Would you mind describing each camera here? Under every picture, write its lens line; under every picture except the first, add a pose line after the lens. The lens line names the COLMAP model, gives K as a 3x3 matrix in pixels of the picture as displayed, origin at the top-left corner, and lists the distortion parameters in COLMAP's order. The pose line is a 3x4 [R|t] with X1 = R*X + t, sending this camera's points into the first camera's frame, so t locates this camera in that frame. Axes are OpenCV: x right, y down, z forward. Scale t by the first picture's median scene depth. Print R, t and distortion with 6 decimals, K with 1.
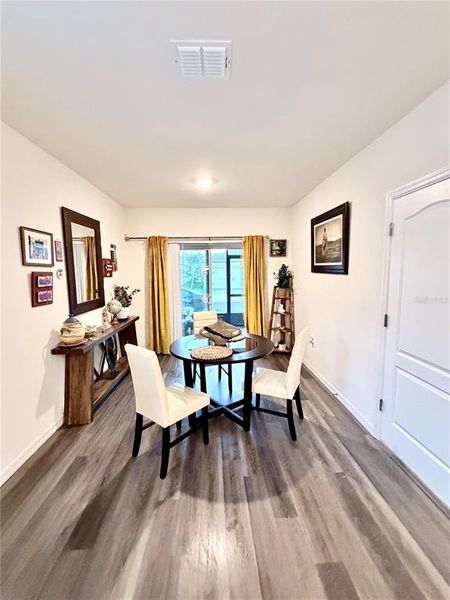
lens RADIAL K [[255.1, 0, 225.0], [0, 255.1, 300.0], [0, 0, 1]] dist [-0.000149, 0.000015]
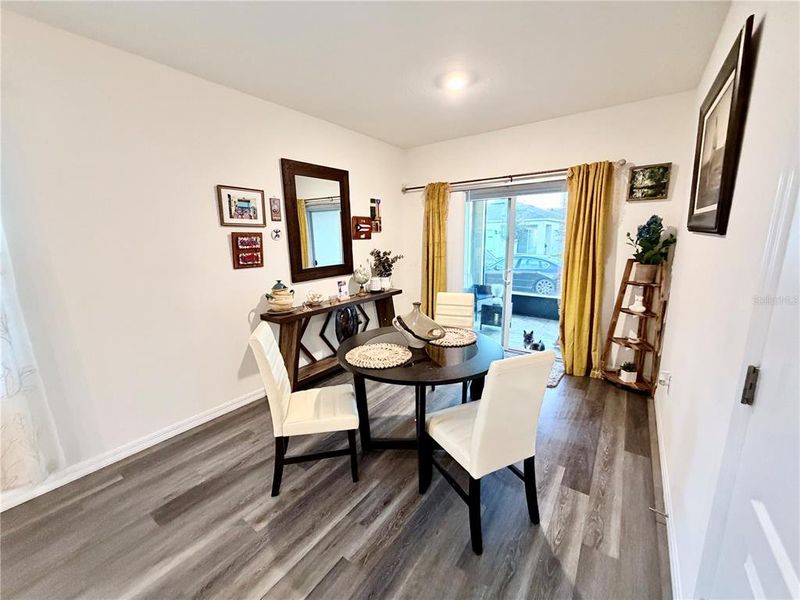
lens RADIAL K [[319.3, 0, 396.0], [0, 319.3, 299.4], [0, 0, 1]] dist [-0.000801, -0.000122]
pose [[0.780654, 0.121374, -0.613065, 0.337785], [-0.065046, 0.991412, 0.113452, -0.024020], [0.621570, -0.048690, 0.781844, 0.284122]]
